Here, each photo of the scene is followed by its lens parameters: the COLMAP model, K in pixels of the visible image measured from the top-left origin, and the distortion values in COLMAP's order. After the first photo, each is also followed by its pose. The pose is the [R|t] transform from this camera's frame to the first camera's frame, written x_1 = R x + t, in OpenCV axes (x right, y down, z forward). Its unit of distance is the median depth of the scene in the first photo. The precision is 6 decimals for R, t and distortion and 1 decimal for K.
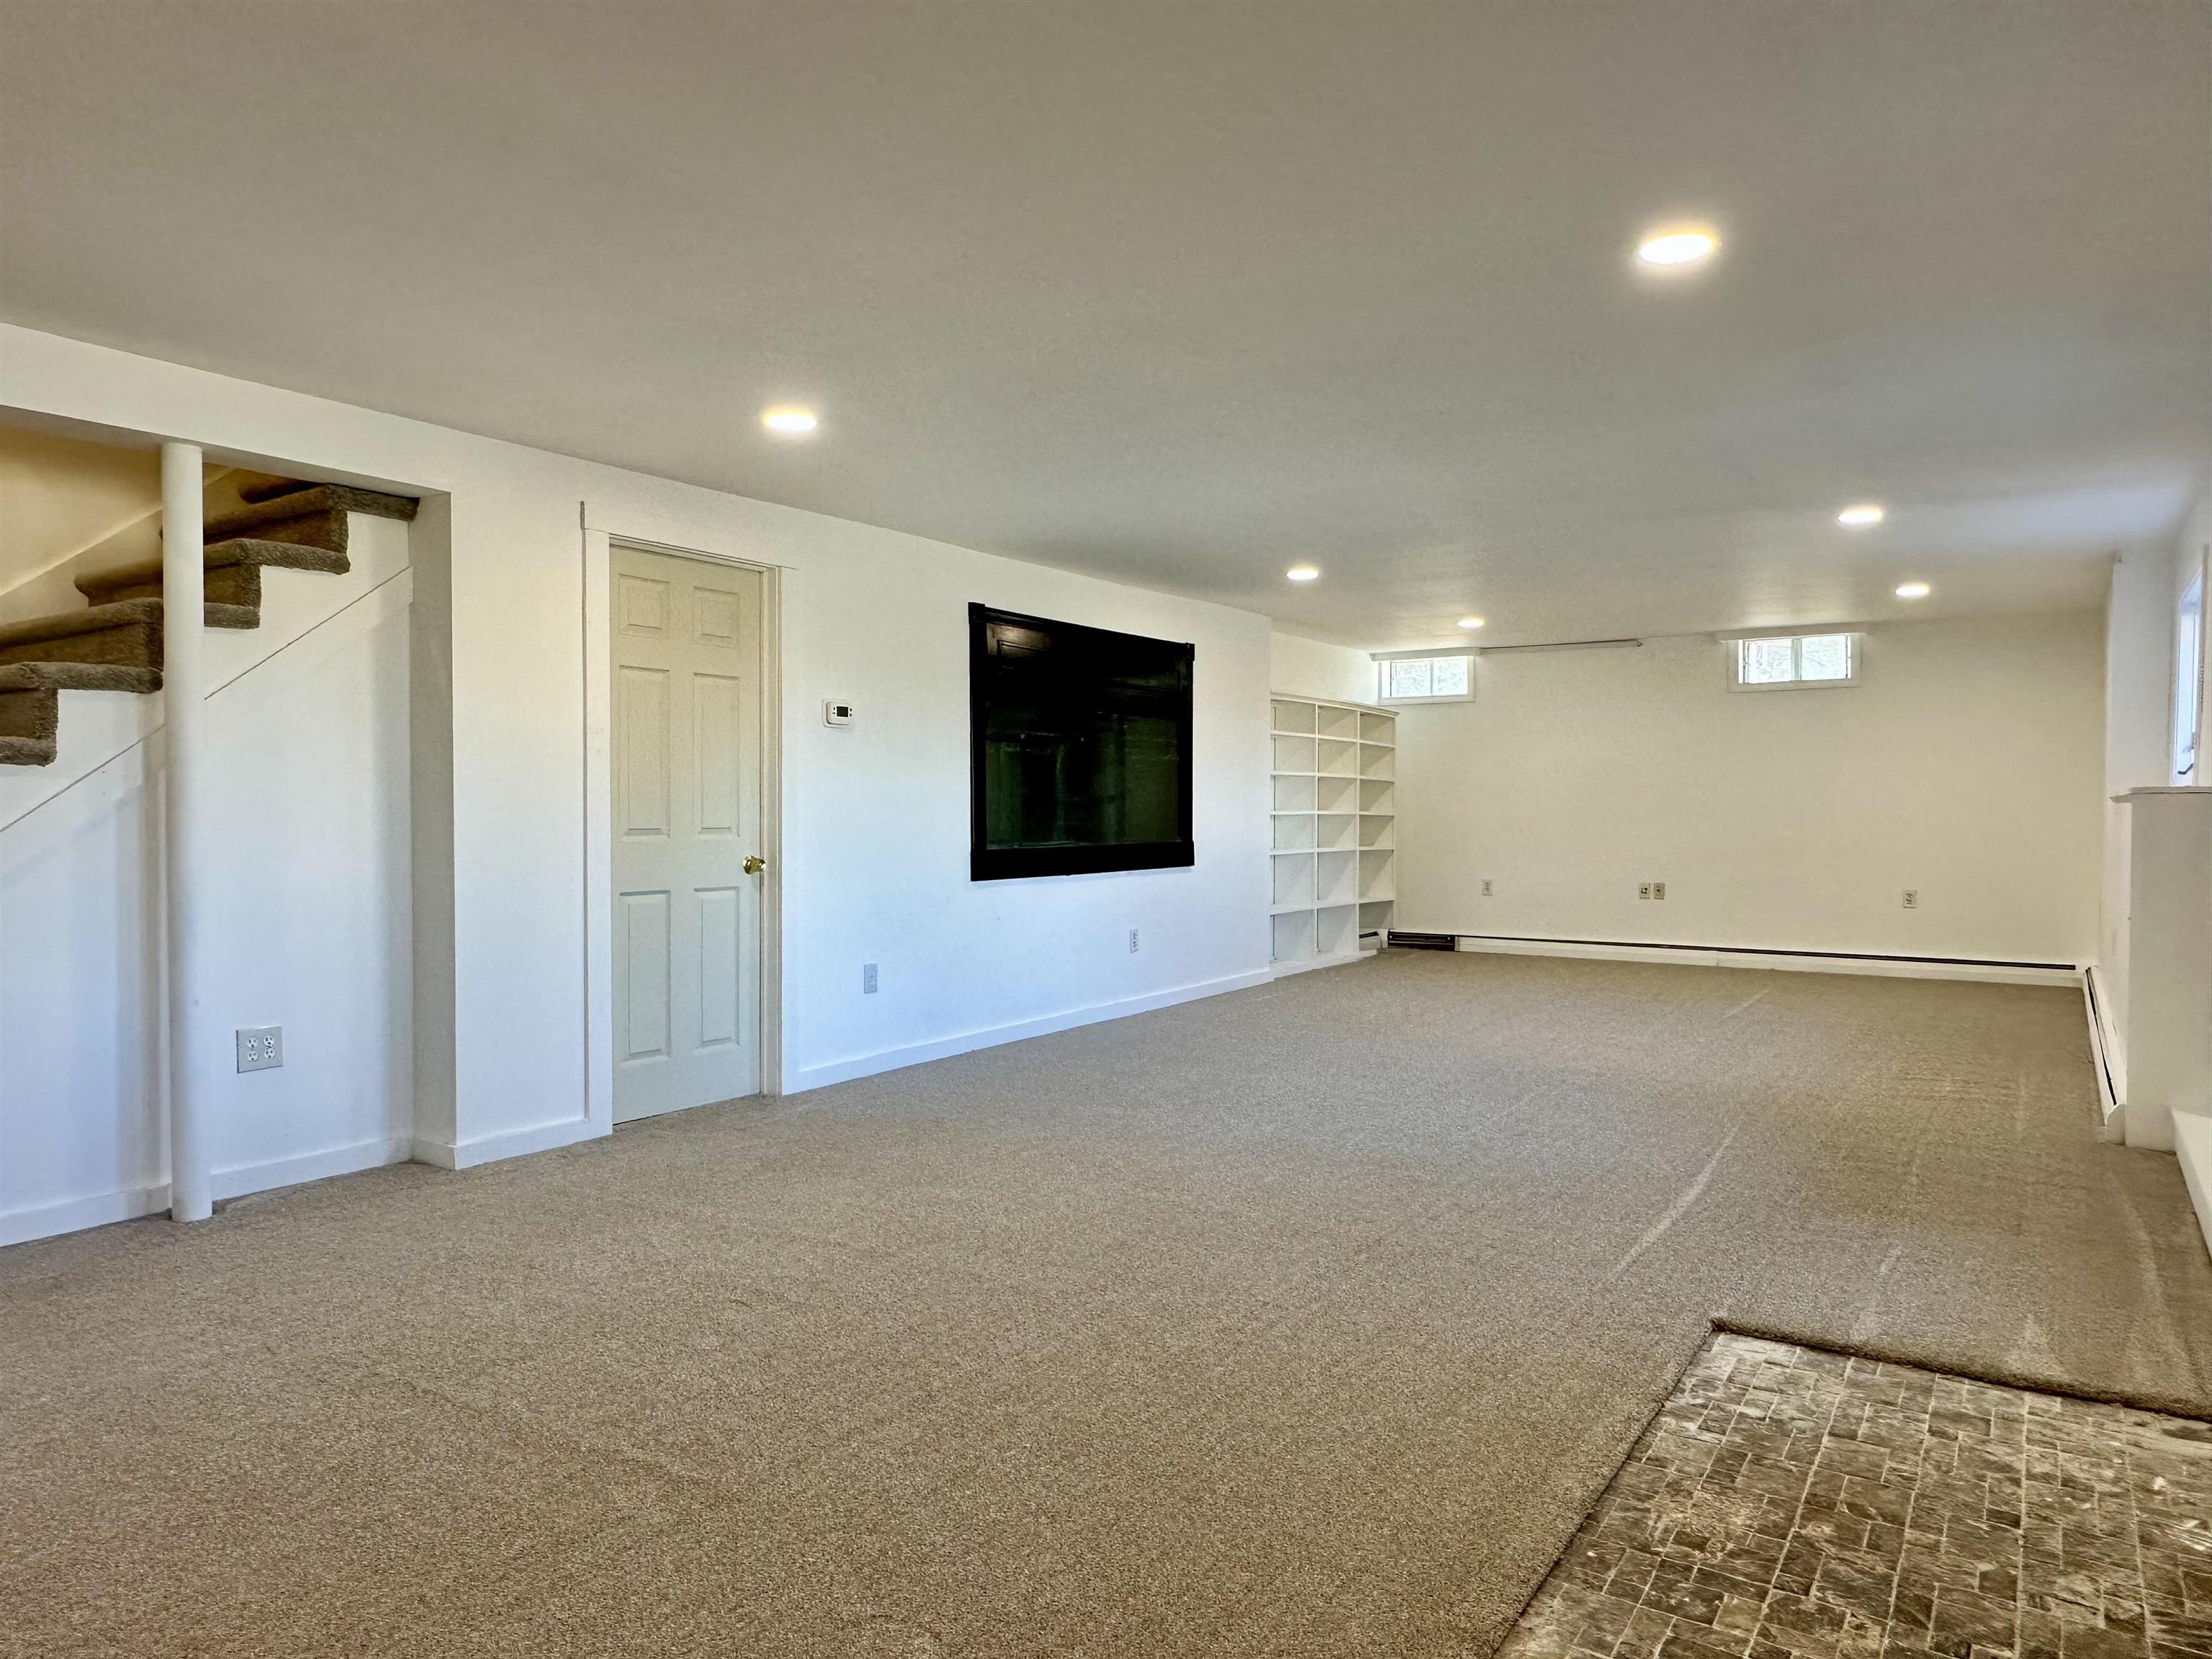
lens RADIAL K [[1411.6, 0, 1106.0], [0, 1411.6, 829.5], [0, 0, 1]] dist [0.000288, 0.000495]
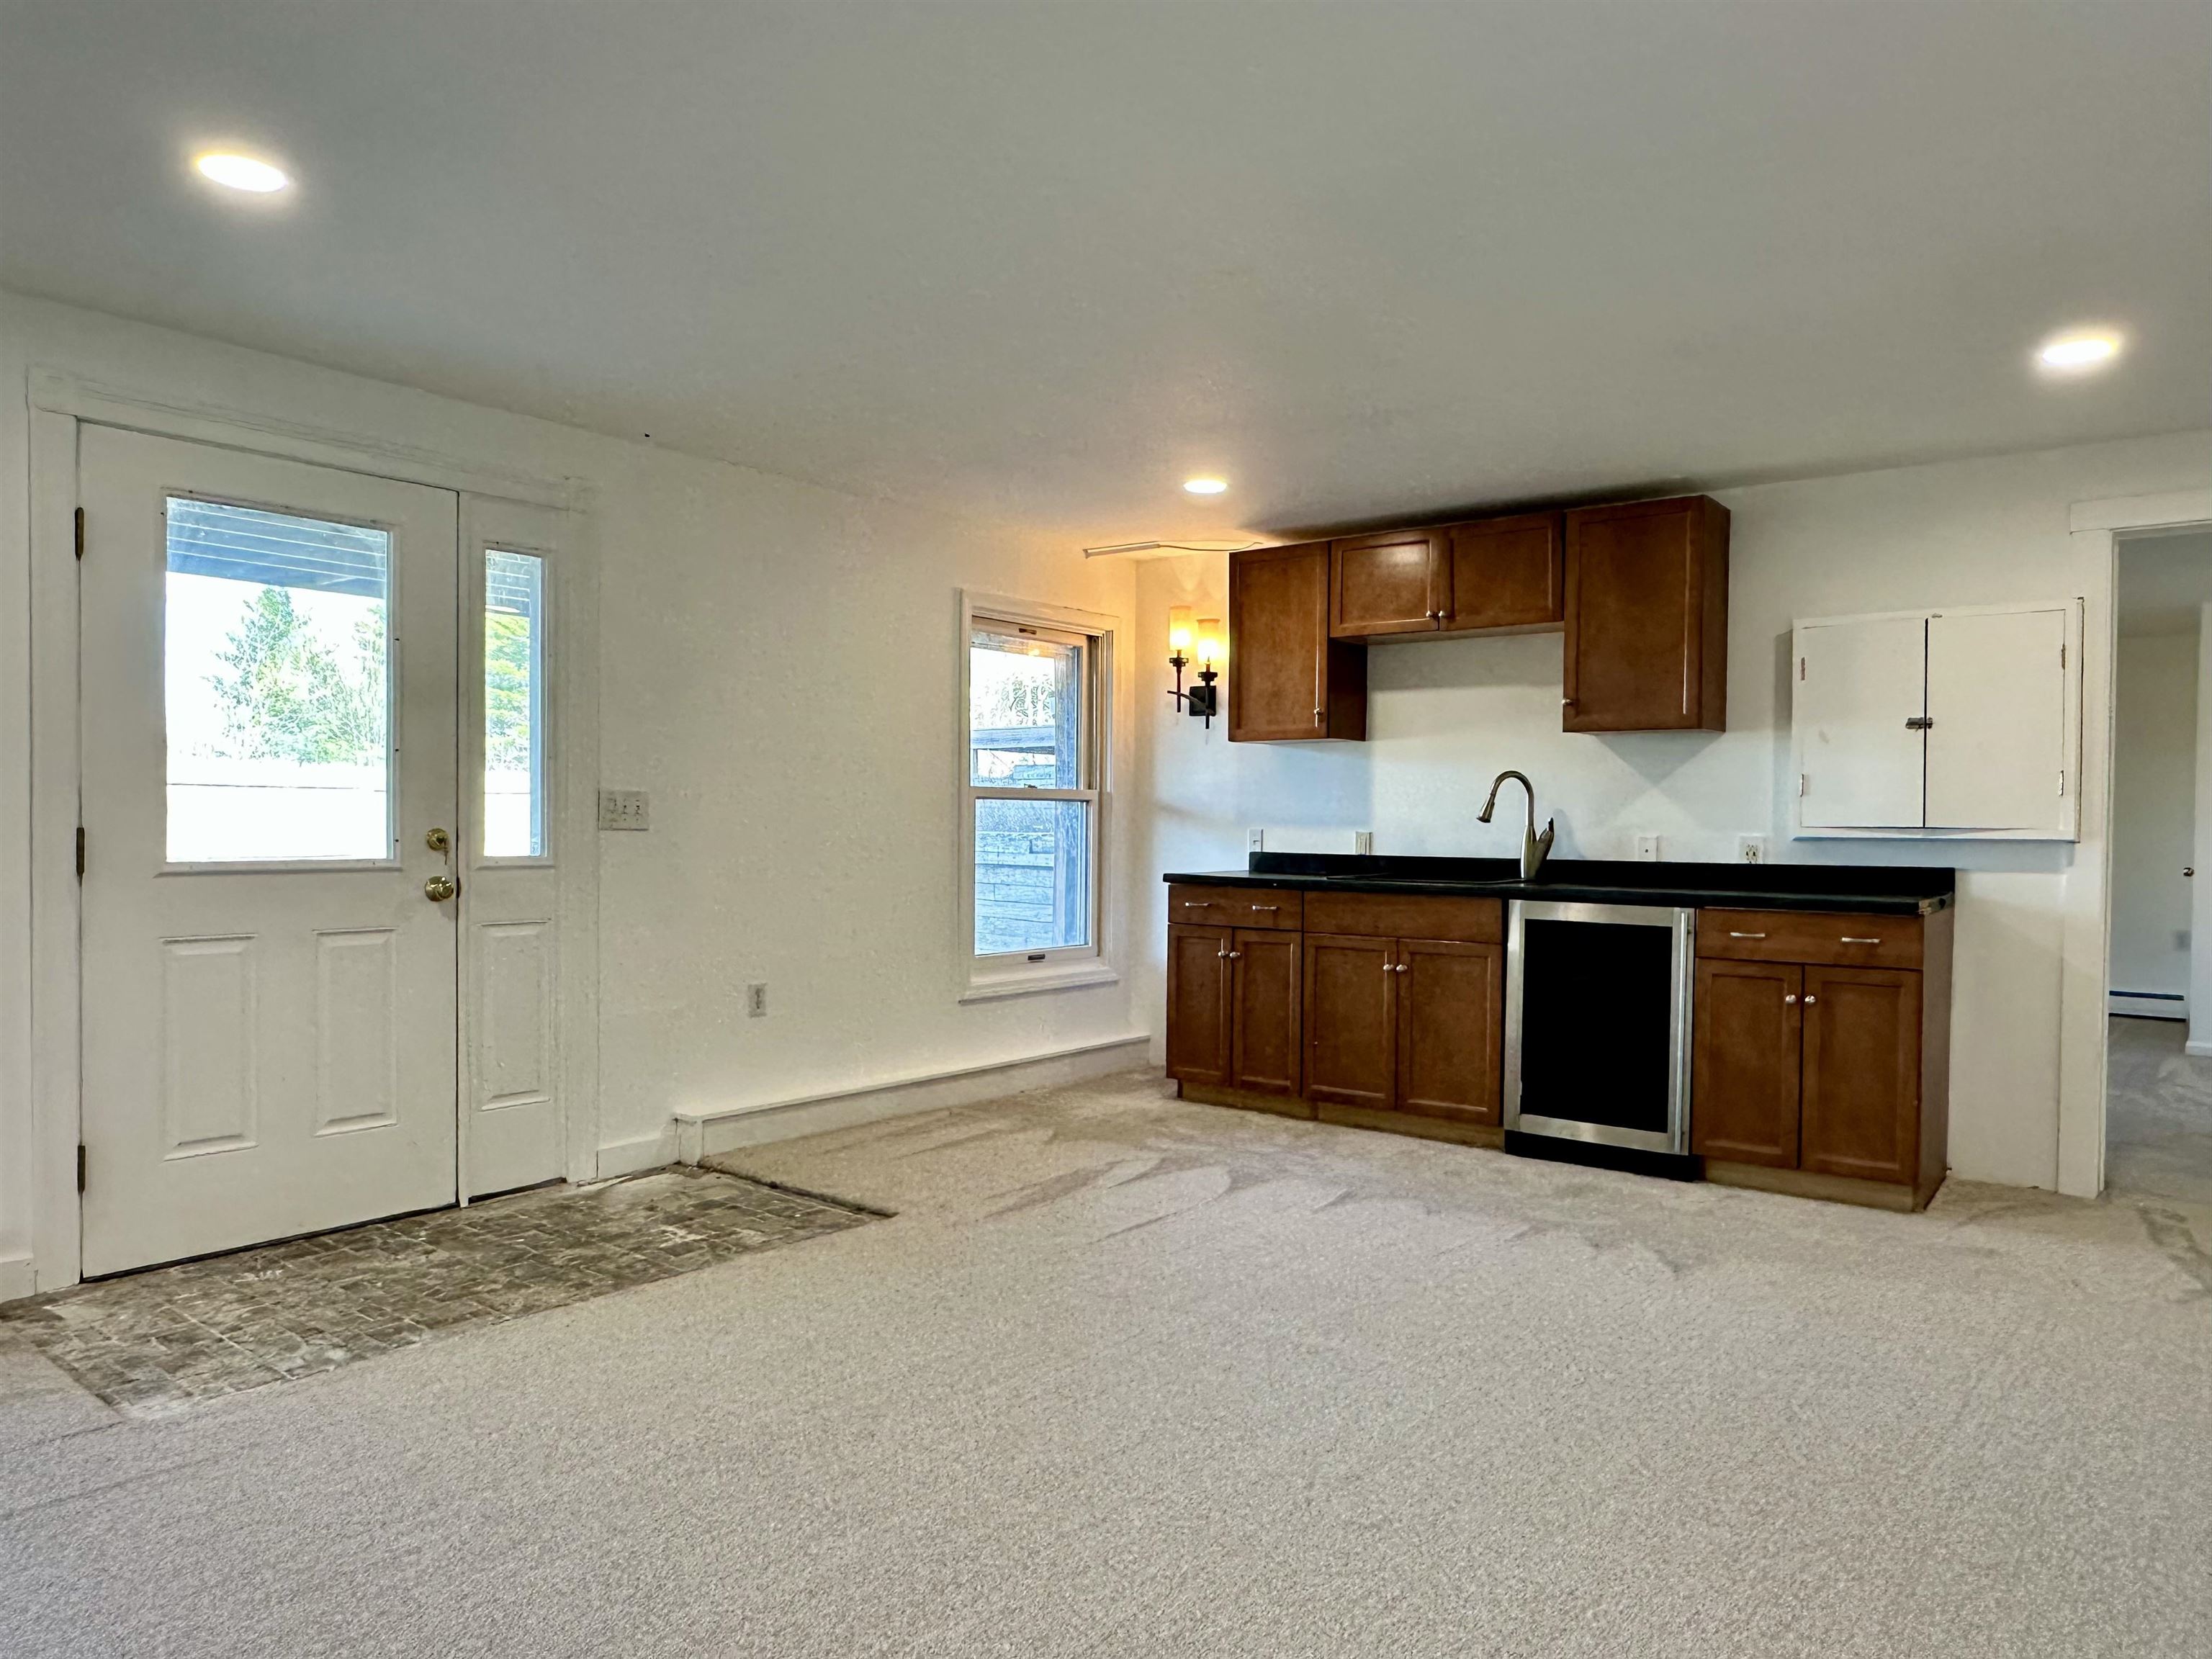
lens RADIAL K [[1411.6, 0, 1106.0], [0, 1411.6, 829.5], [0, 0, 1]] dist [0.000288, 0.000495]
pose [[-0.996038, -0.009722, 0.088397, -0.064966], [-0.007510, 0.999651, 0.025323, -0.008278], [-0.088612, 0.024559, -0.995763, 0.557071]]
